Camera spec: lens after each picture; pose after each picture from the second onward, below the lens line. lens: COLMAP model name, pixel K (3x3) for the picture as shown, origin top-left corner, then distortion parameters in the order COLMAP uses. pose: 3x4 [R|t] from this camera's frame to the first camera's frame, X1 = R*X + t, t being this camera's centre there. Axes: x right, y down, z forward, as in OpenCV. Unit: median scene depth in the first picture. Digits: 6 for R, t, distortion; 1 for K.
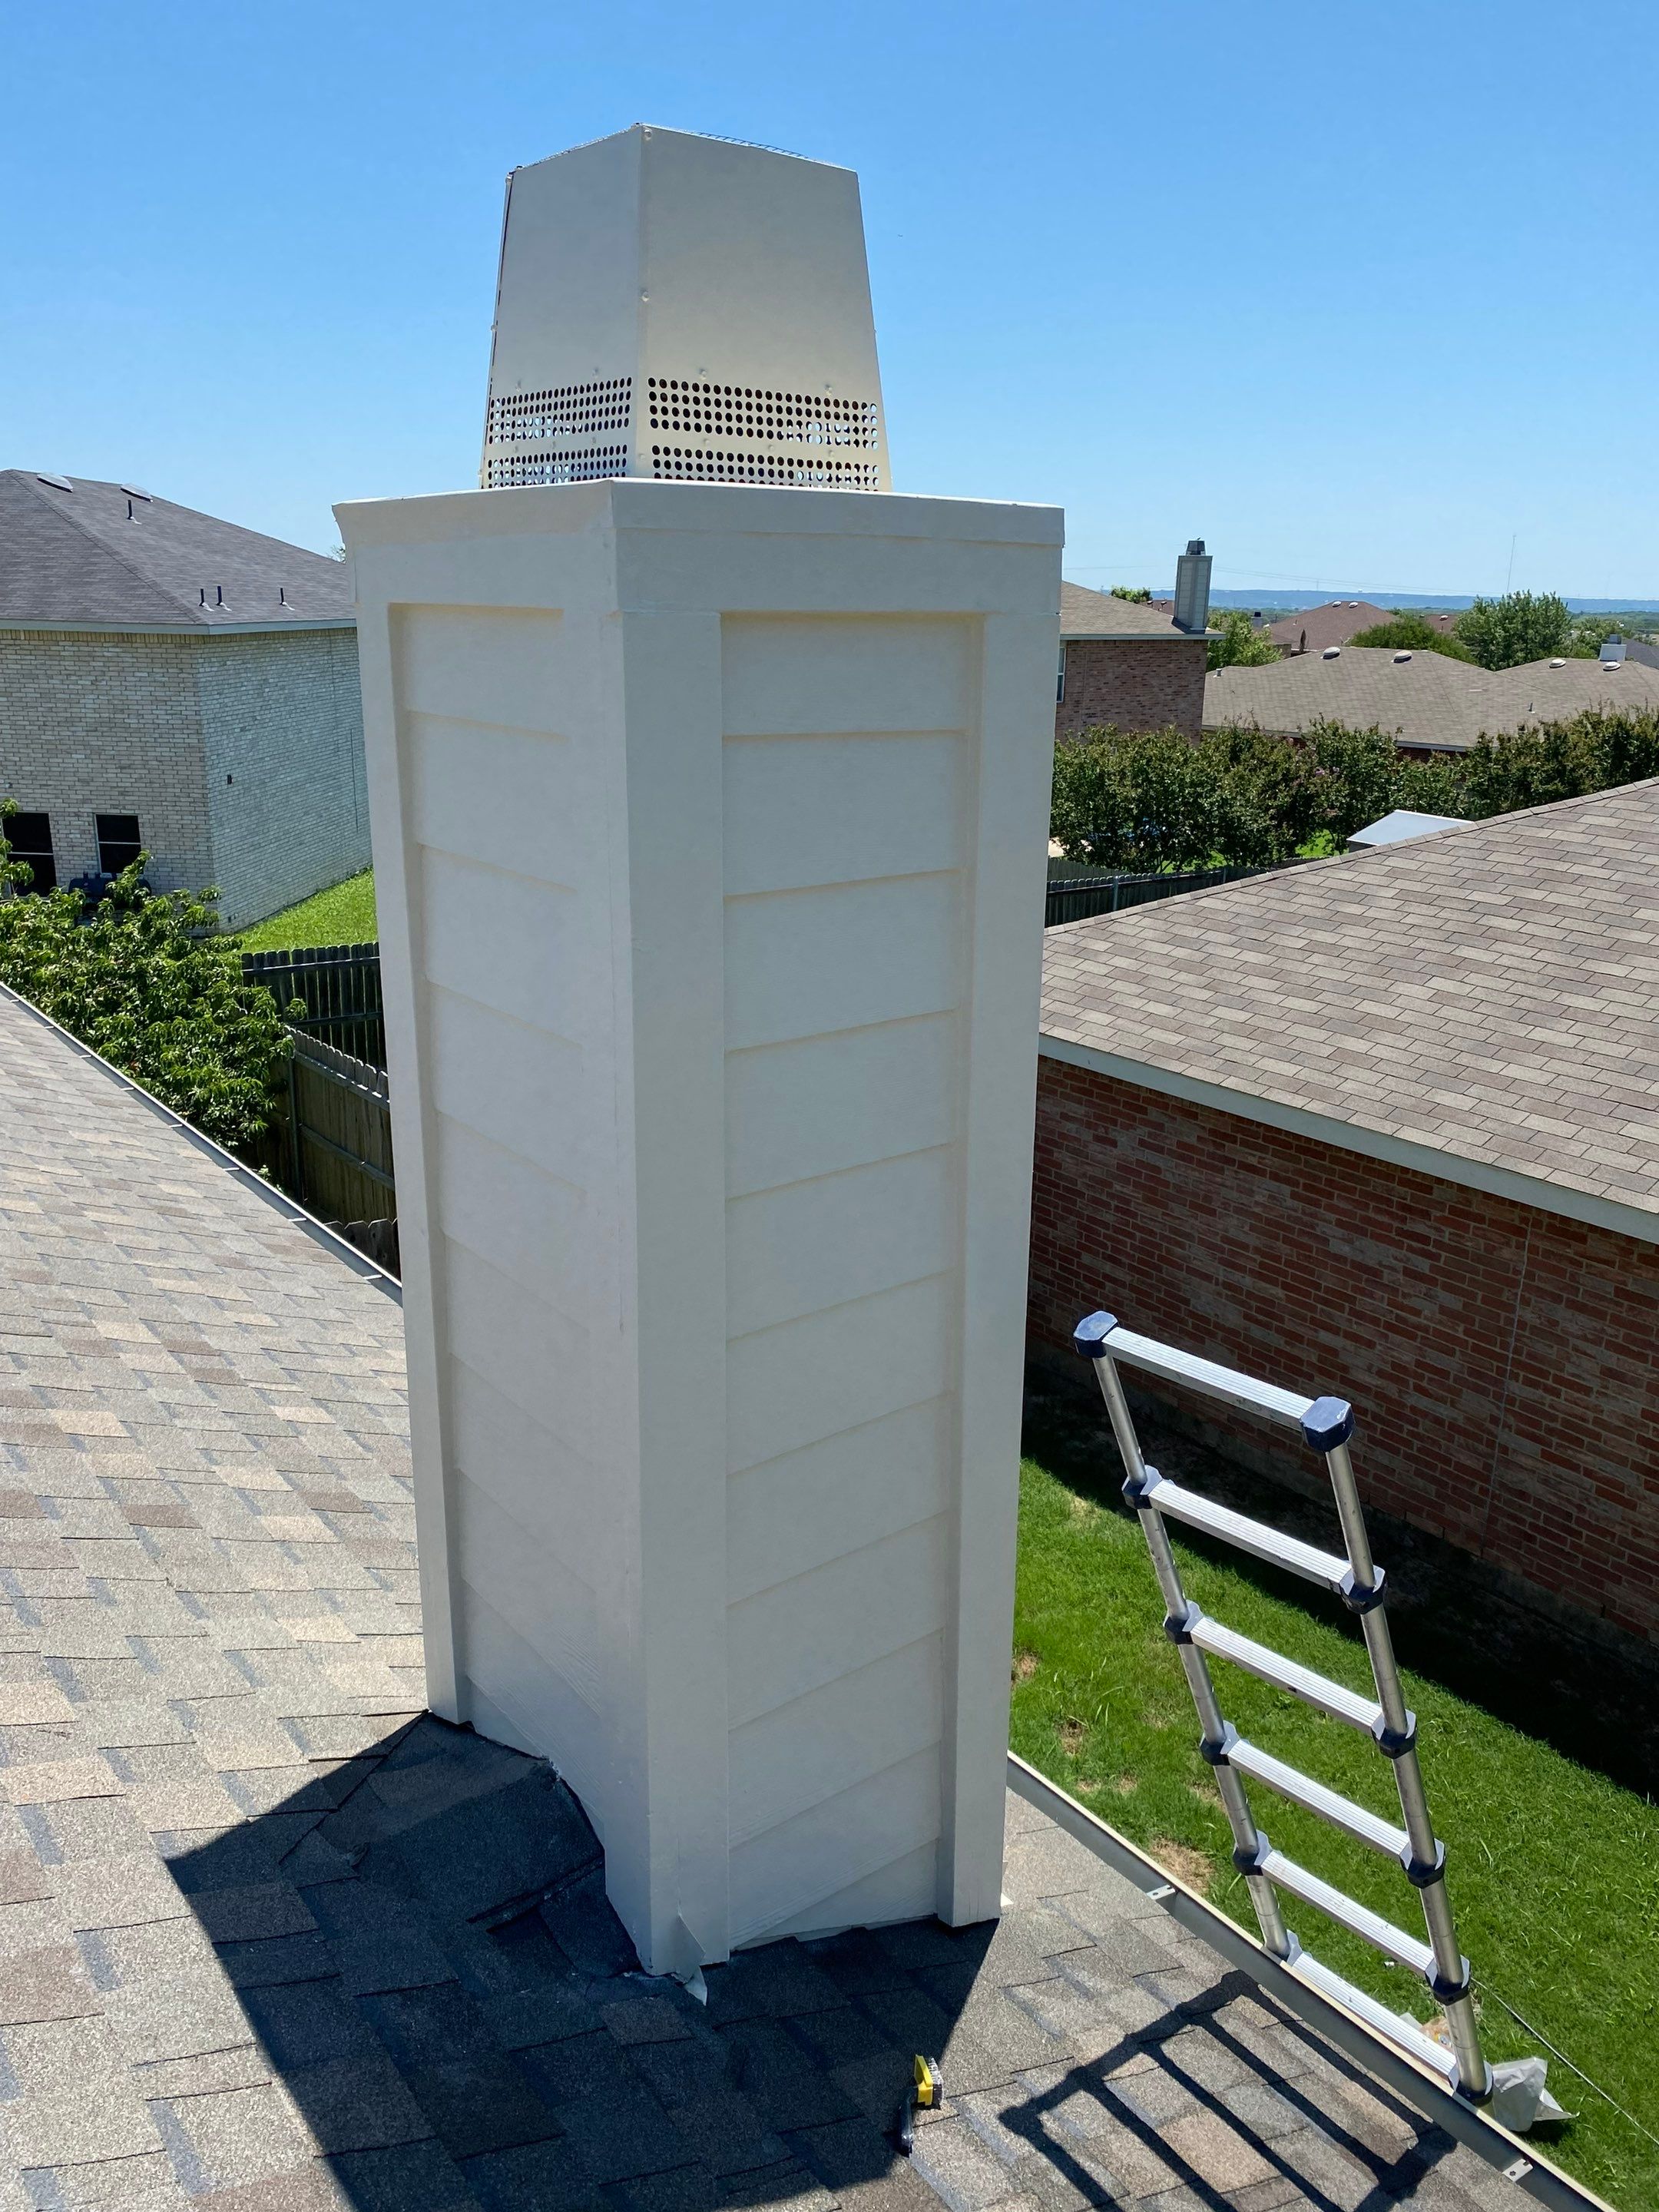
lens RADIAL K [[1749.0, 0, 837.5], [0, 1749.0, 1109.8], [0, 0, 1]] dist [0.023299, -0.004121]
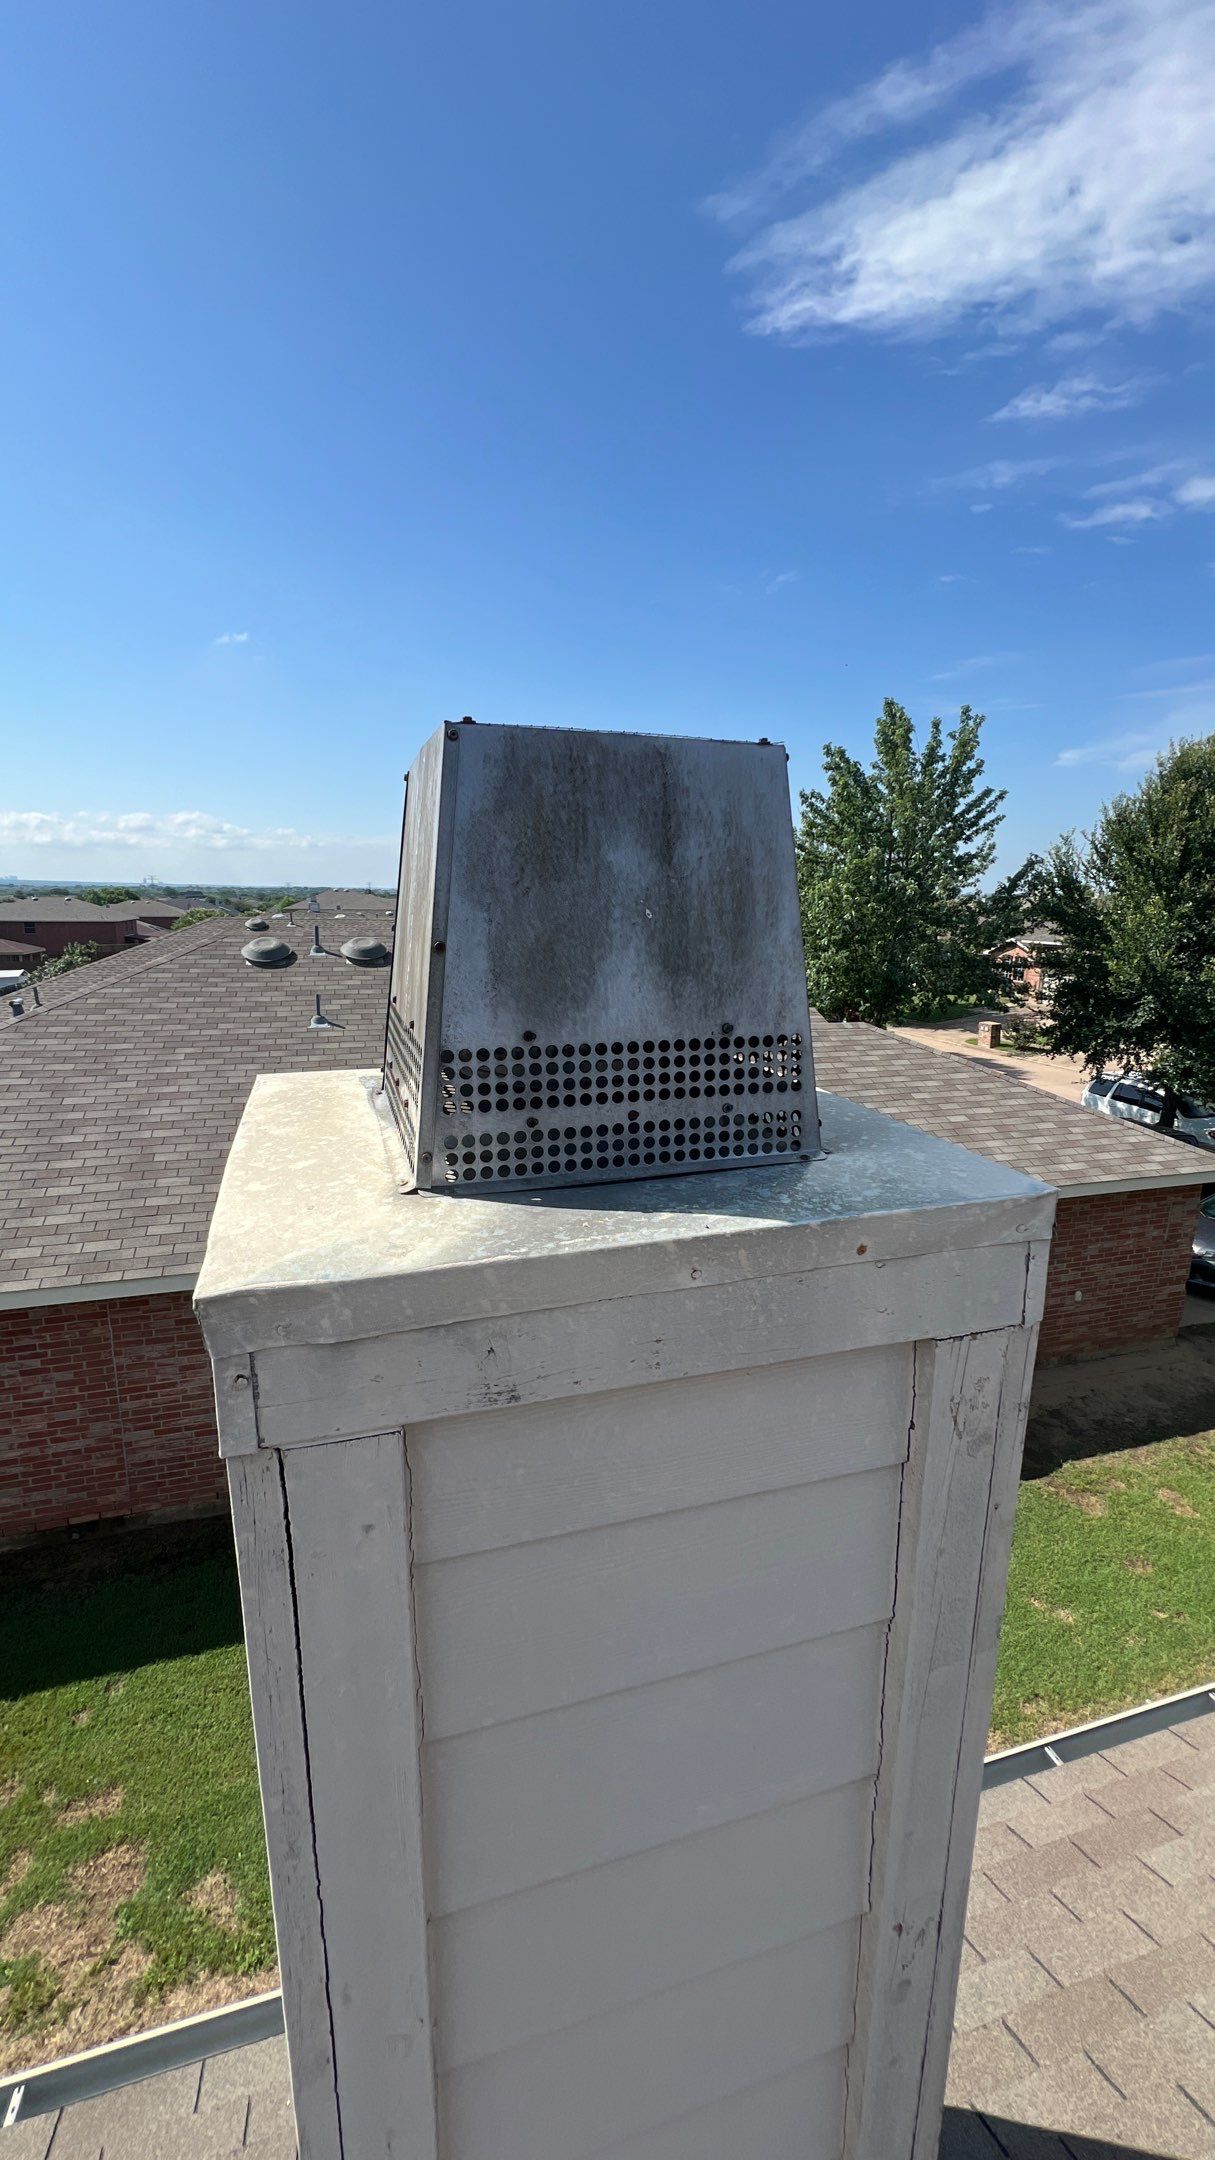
lens RADIAL K [[872.4, 0, 608.1], [0, 872.4, 1071.8], [0, 0, 1]] dist [-0.003699, 0.000254]
pose [[0.340031, -0.206341, 0.917498, -0.130856], [0.251657, 0.960015, 0.122637, -0.119849], [-0.906117, 0.189195, 0.378362, 0.234765]]
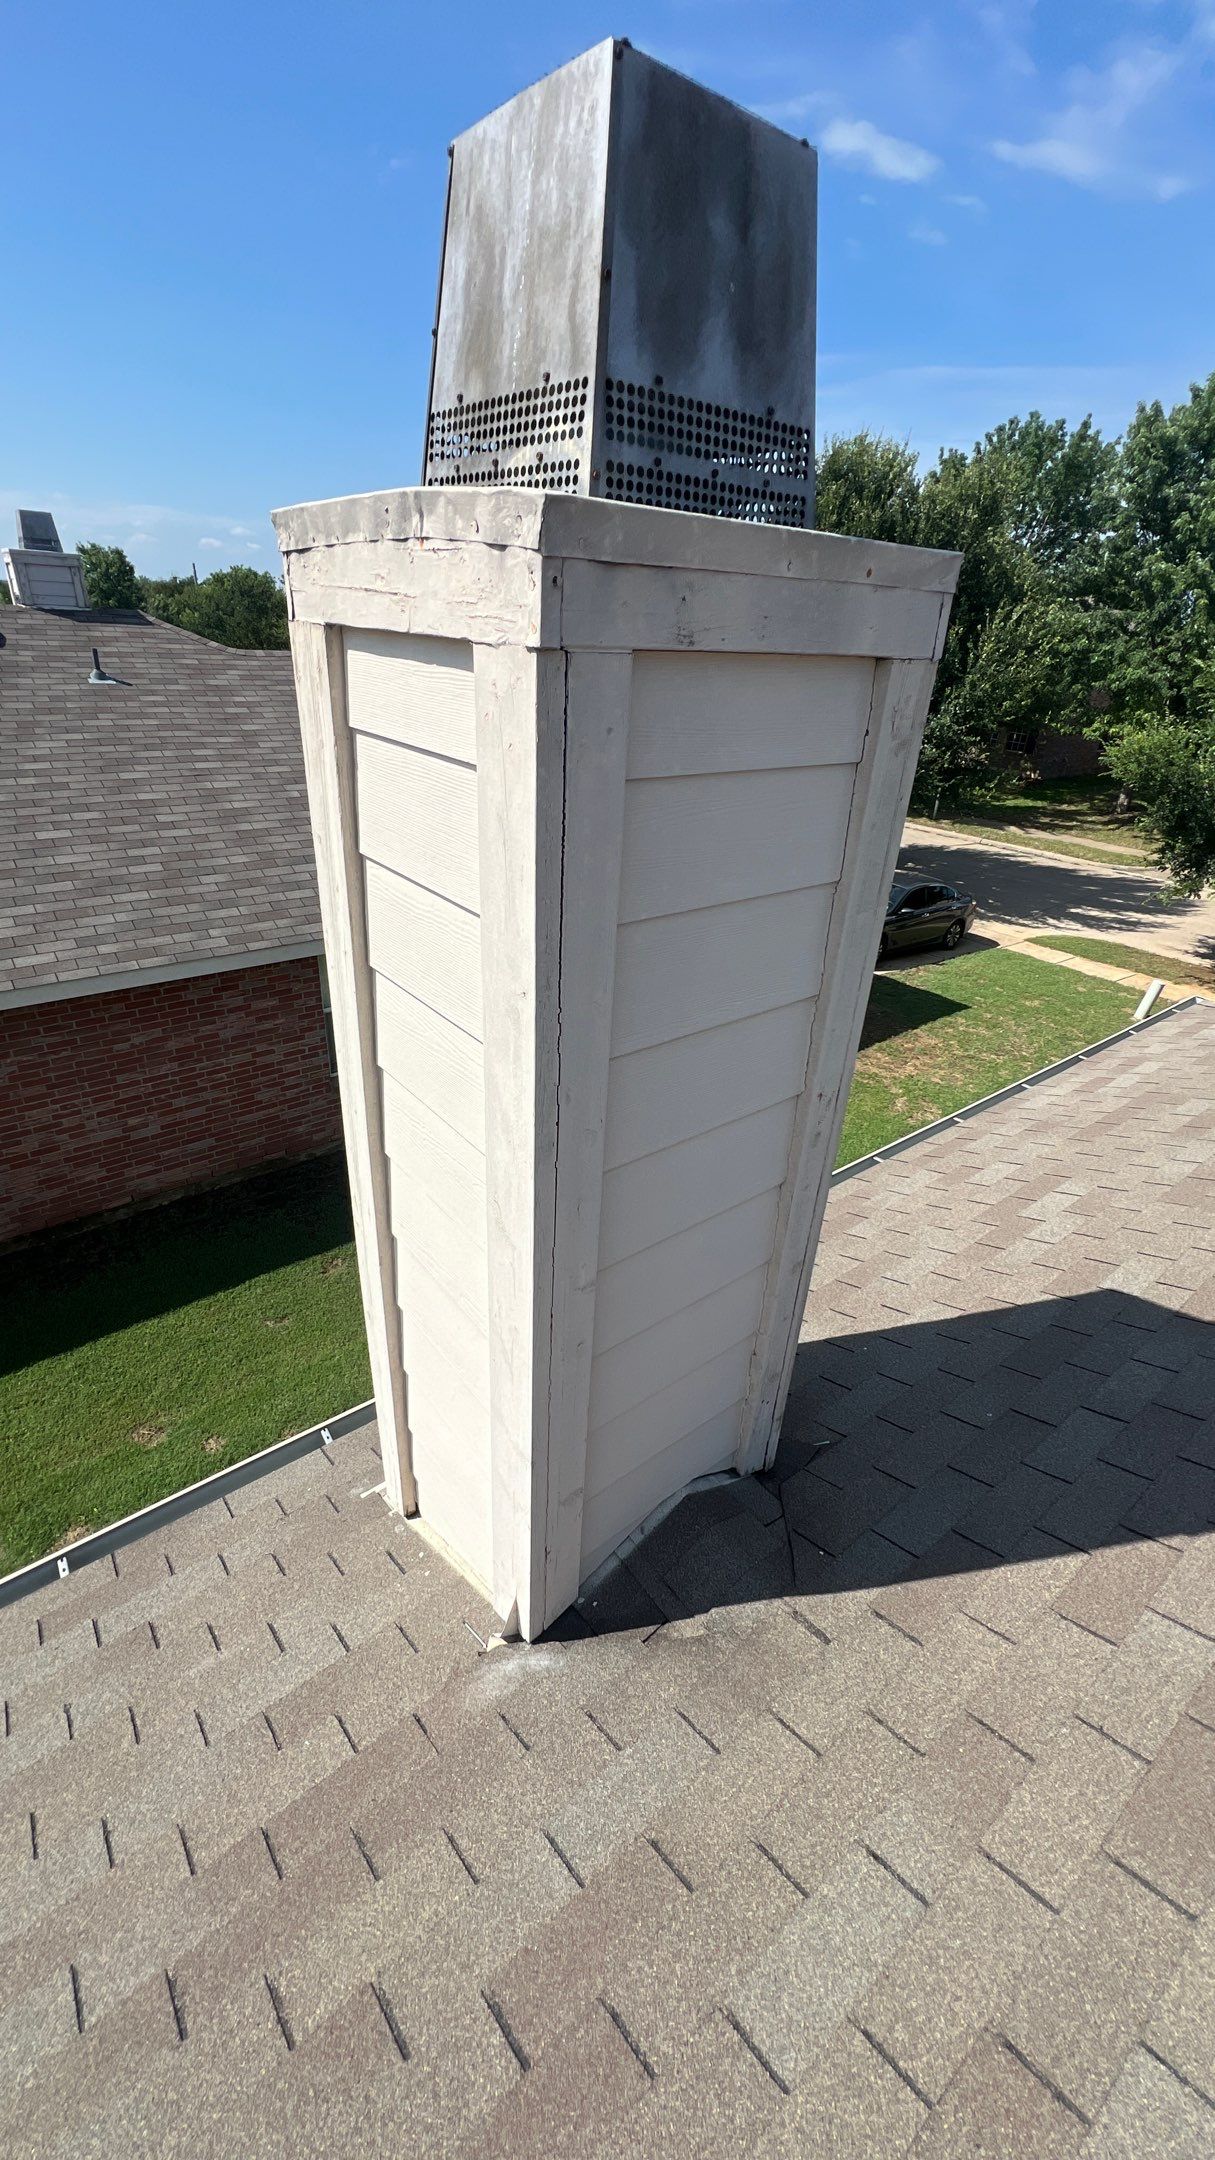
lens RADIAL K [[872.4, 0, 607.1], [0, 872.4, 1086.8], [0, 0, 1]] dist [-0.003699, 0.000254]
pose [[-0.021617, -0.491182, 0.870789, -0.200444], [0.224151, 0.846438, 0.483010, -0.091245], [-0.974315, 0.205630, 0.091802, 0.292969]]
